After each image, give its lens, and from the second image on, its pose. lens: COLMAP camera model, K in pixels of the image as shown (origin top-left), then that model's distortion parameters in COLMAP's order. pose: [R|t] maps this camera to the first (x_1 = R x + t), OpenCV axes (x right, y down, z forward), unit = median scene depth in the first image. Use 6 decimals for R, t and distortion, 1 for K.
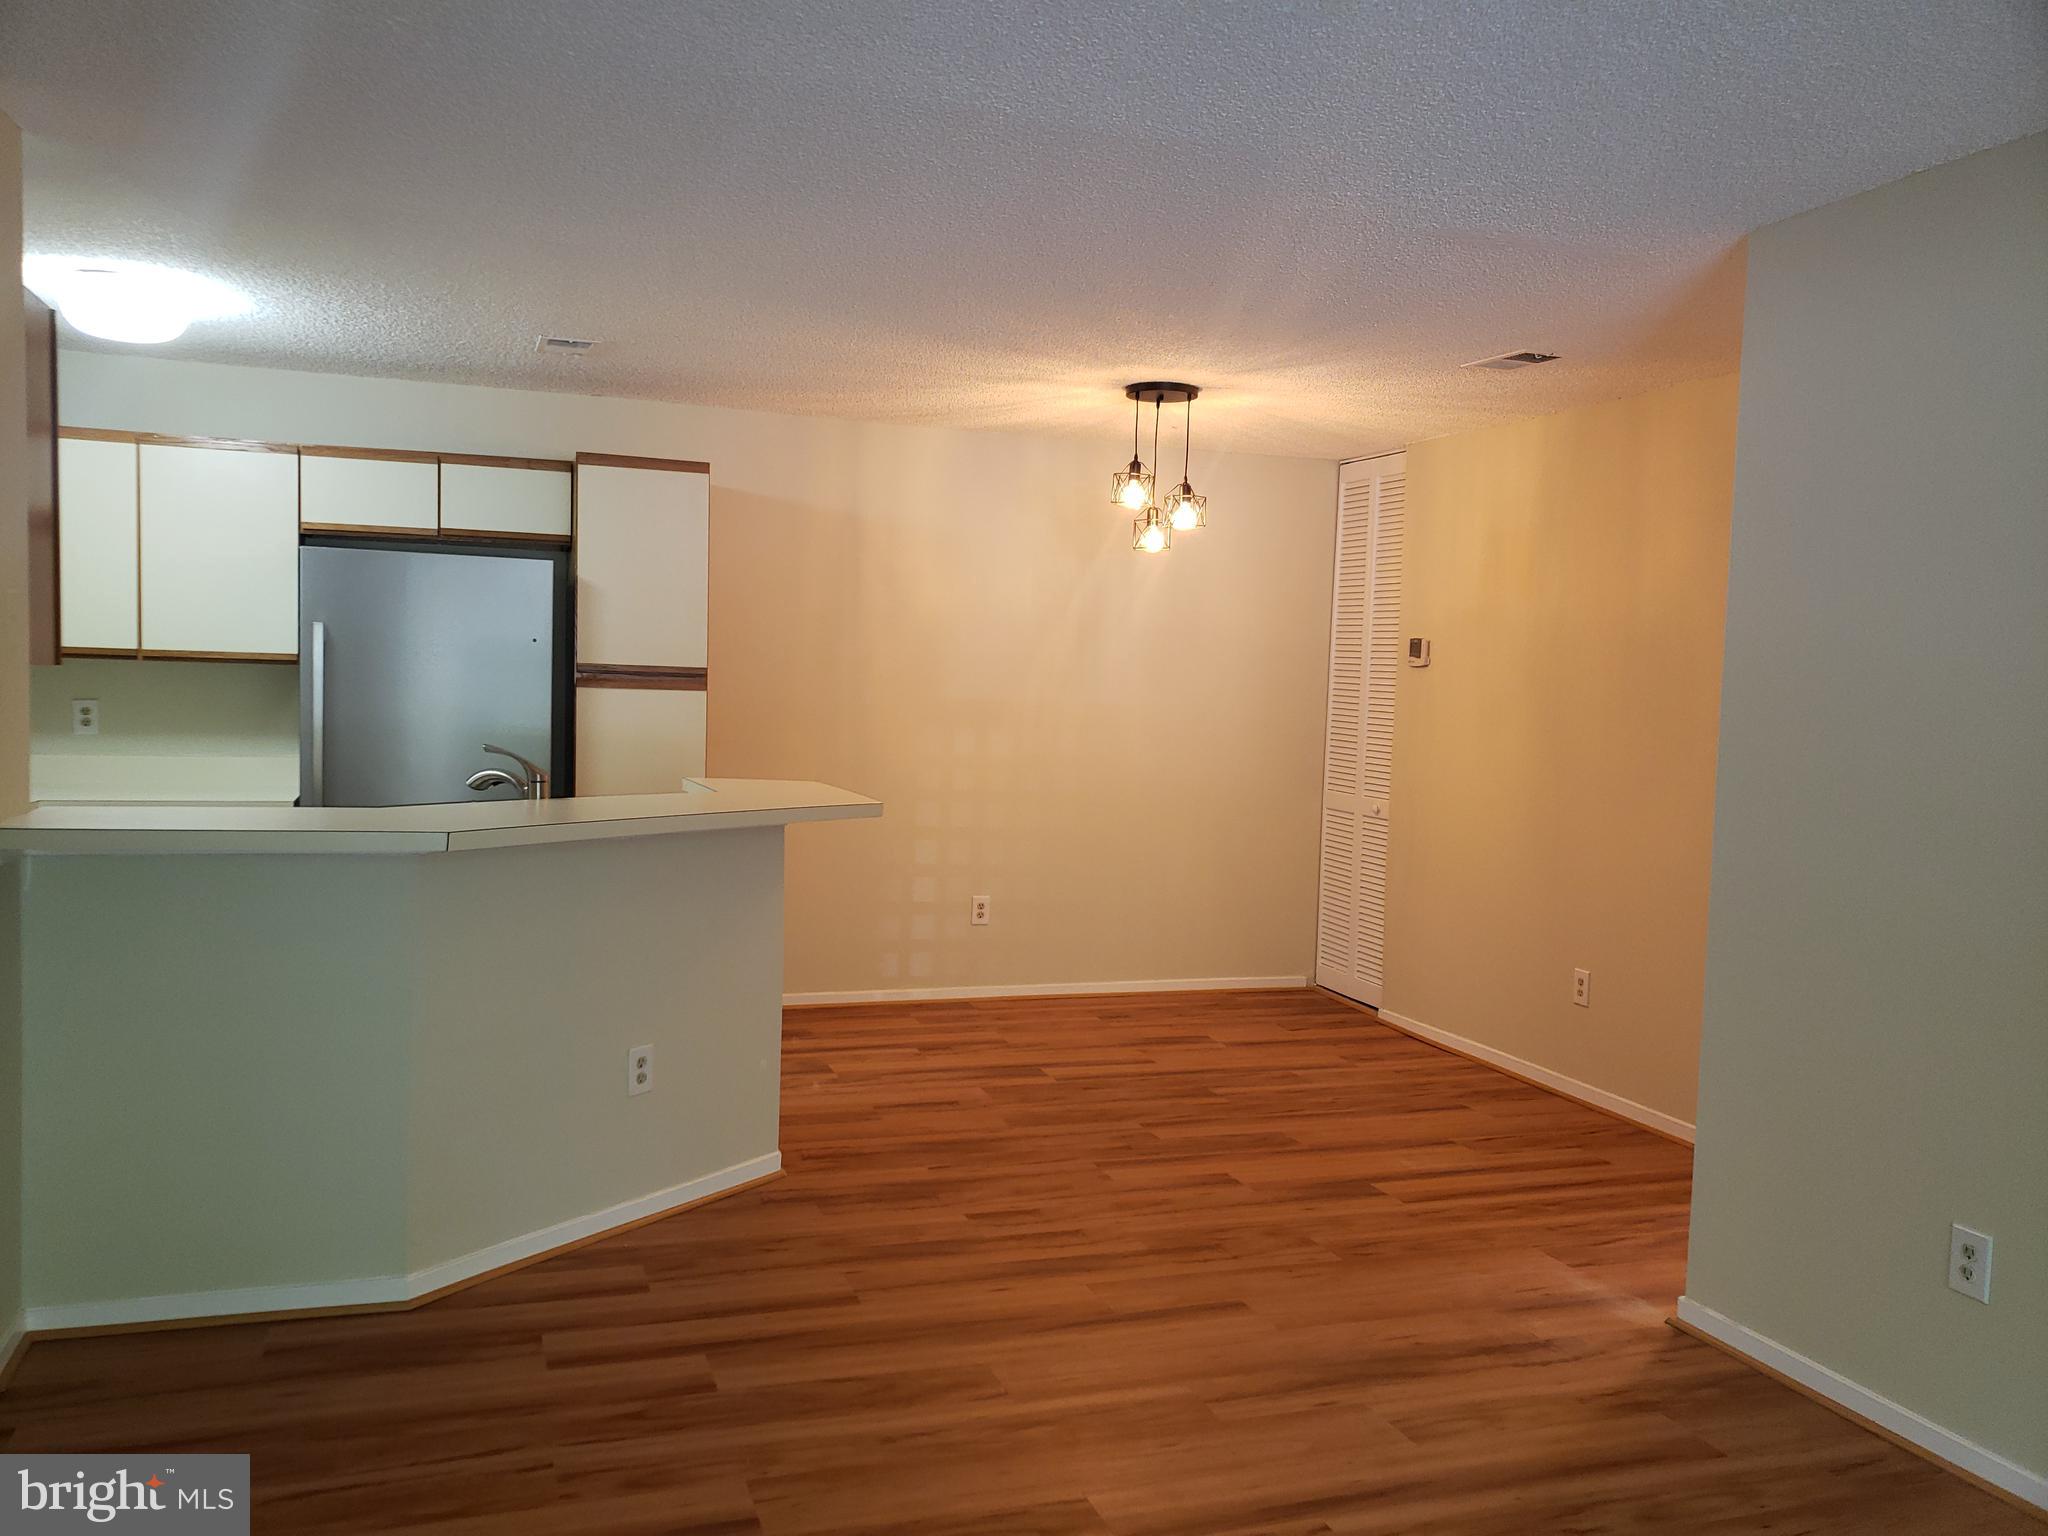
lens RADIAL K [[1621.8, 0, 1017.3], [0, 1621.8, 767.0], [0, 0, 1]] dist [0.055382, -0.058013]
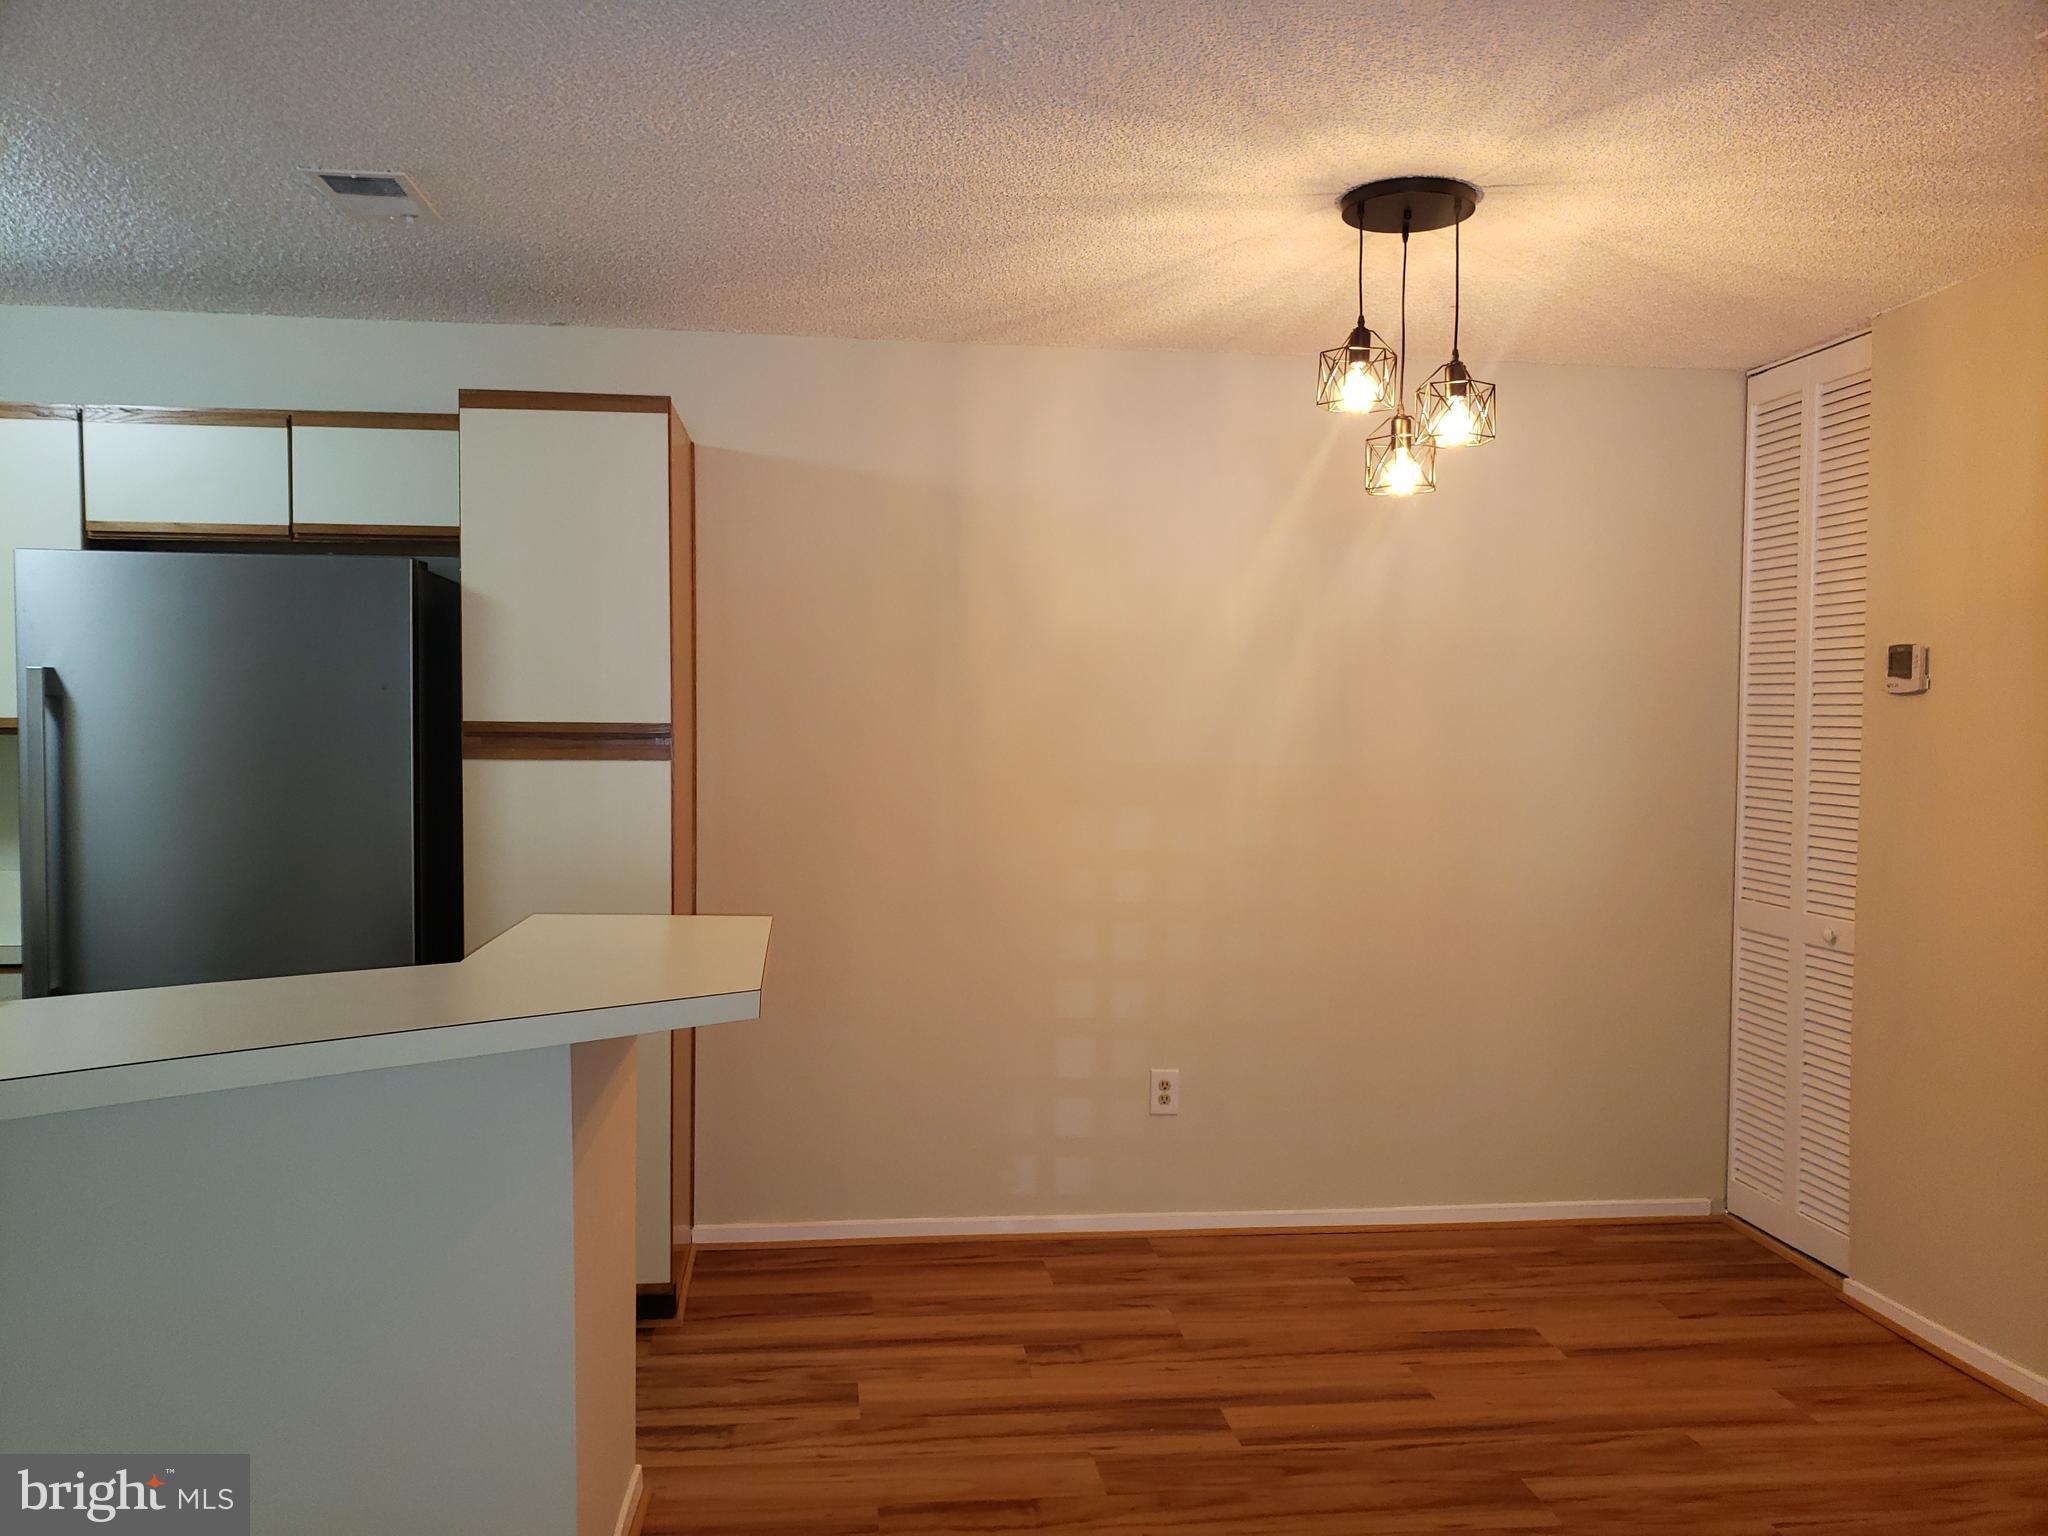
lens RADIAL K [[1621.8, 0, 1024.8], [0, 1621.8, 769.7], [0, 0, 1]] dist [0.055382, -0.058013]
pose [[0.976102, -0.017999, -0.216568, 0.068687], [0.010650, 0.999329, -0.035055, -0.018169], [0.217054, 0.031911, 0.975638, 0.375331]]
